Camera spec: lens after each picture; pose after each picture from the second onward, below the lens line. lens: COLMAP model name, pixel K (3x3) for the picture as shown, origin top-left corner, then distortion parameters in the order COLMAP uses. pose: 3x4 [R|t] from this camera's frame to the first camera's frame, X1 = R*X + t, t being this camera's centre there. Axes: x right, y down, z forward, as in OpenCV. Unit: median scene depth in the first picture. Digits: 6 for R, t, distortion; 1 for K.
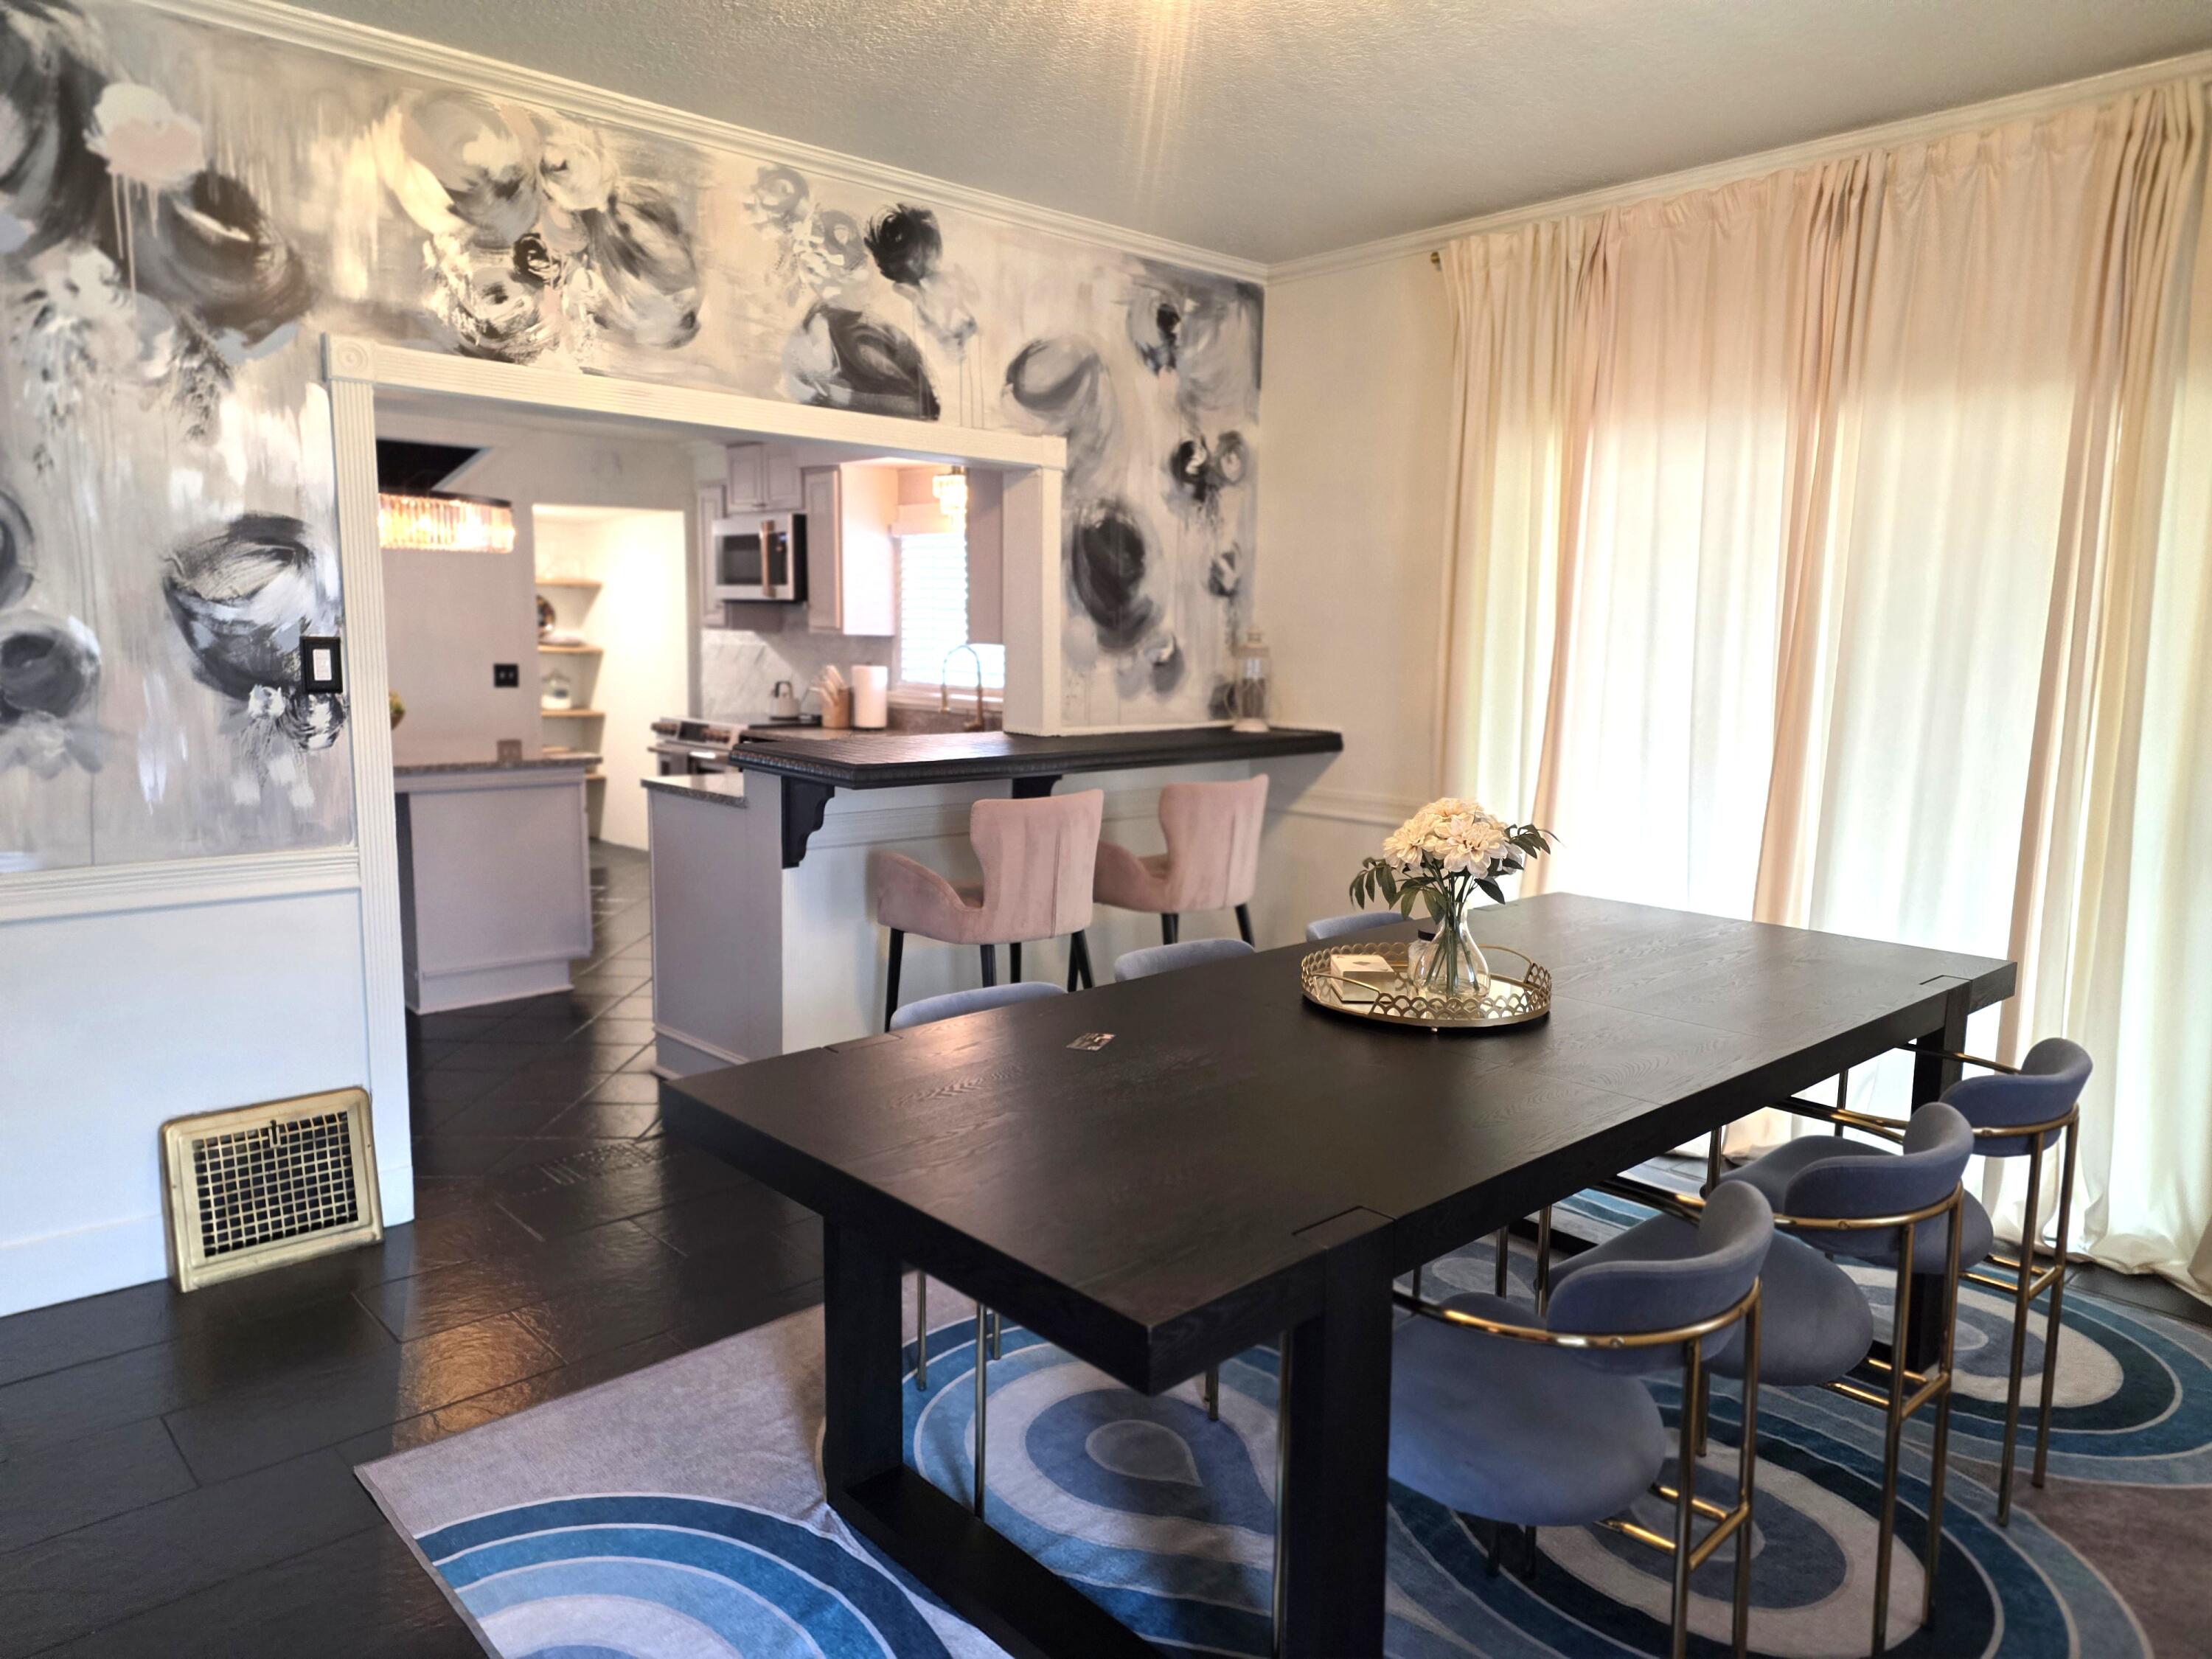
lens RADIAL K [[1455.6, 0, 1113.9], [0, 1455.6, 837.2], [0, 0, 1]] dist [0.036471, -0.004267]
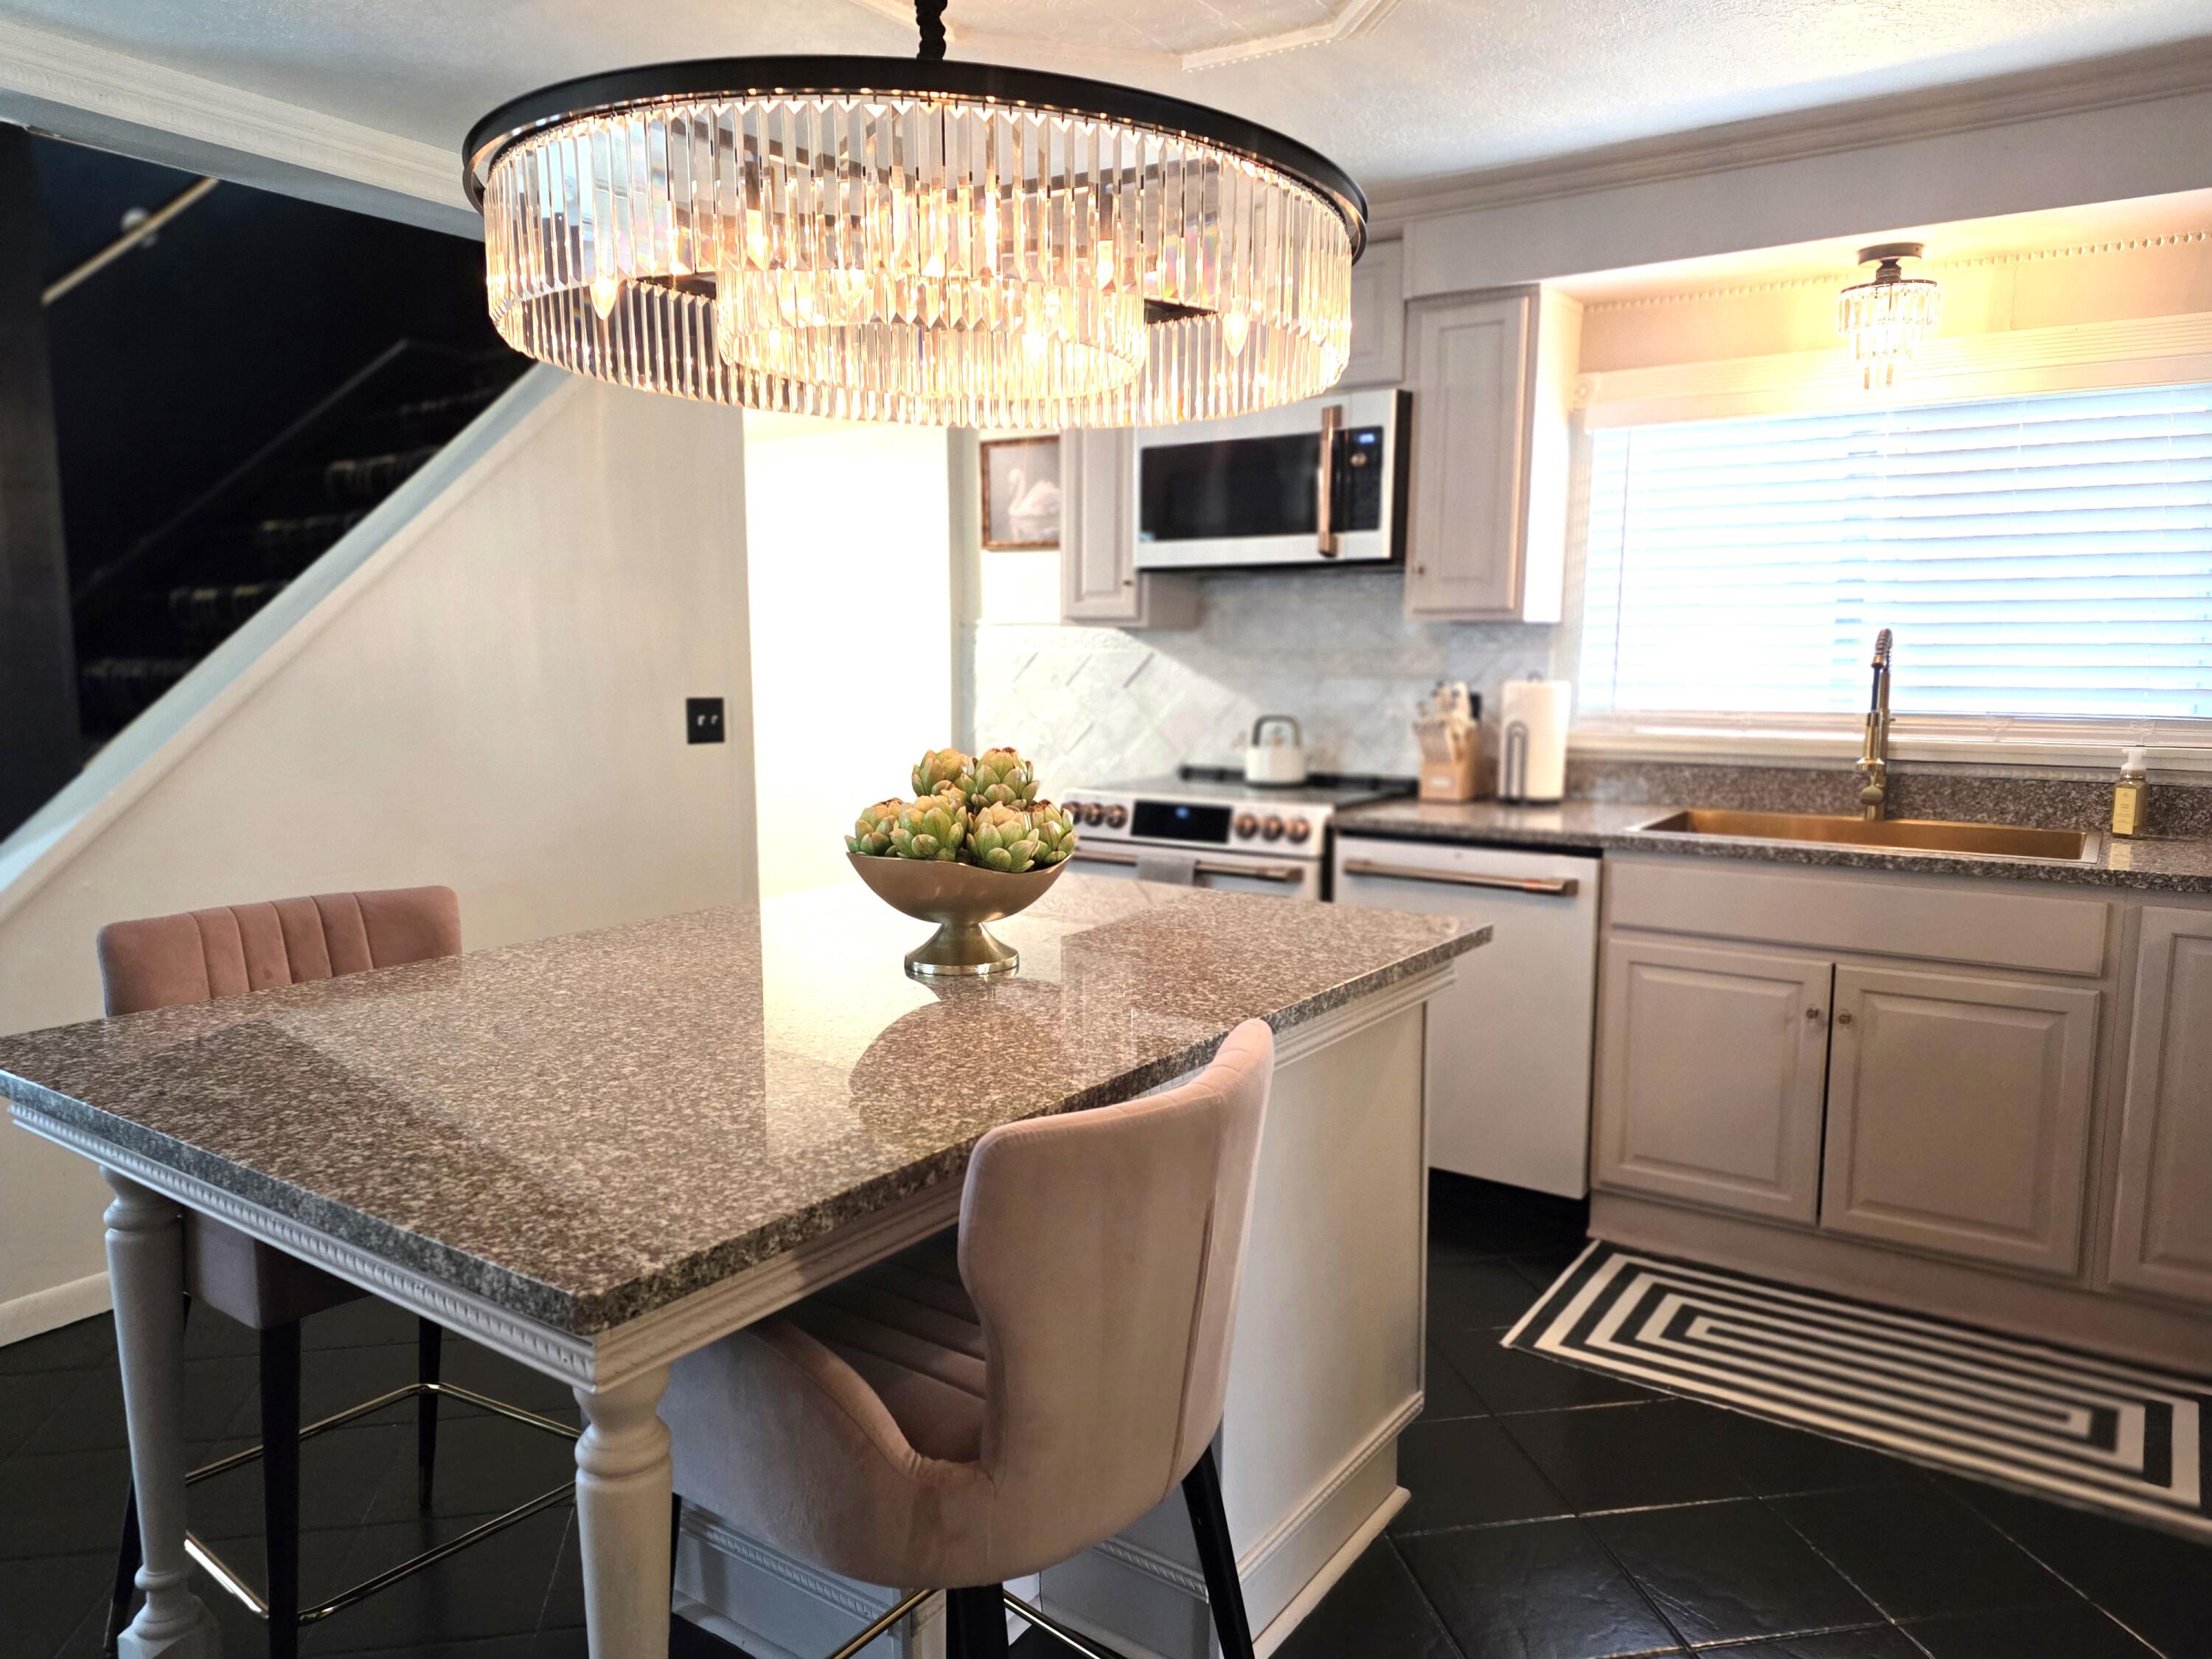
lens RADIAL K [[1455.6, 0, 1113.9], [0, 1455.6, 837.2], [0, 0, 1]] dist [0.036471, -0.004267]
pose [[0.982316, -0.045325, 0.181661, -0.414638], [0.047774, 0.998816, -0.009128, -0.063421], [-0.181033, 0.017645, 0.983319, 0.508675]]
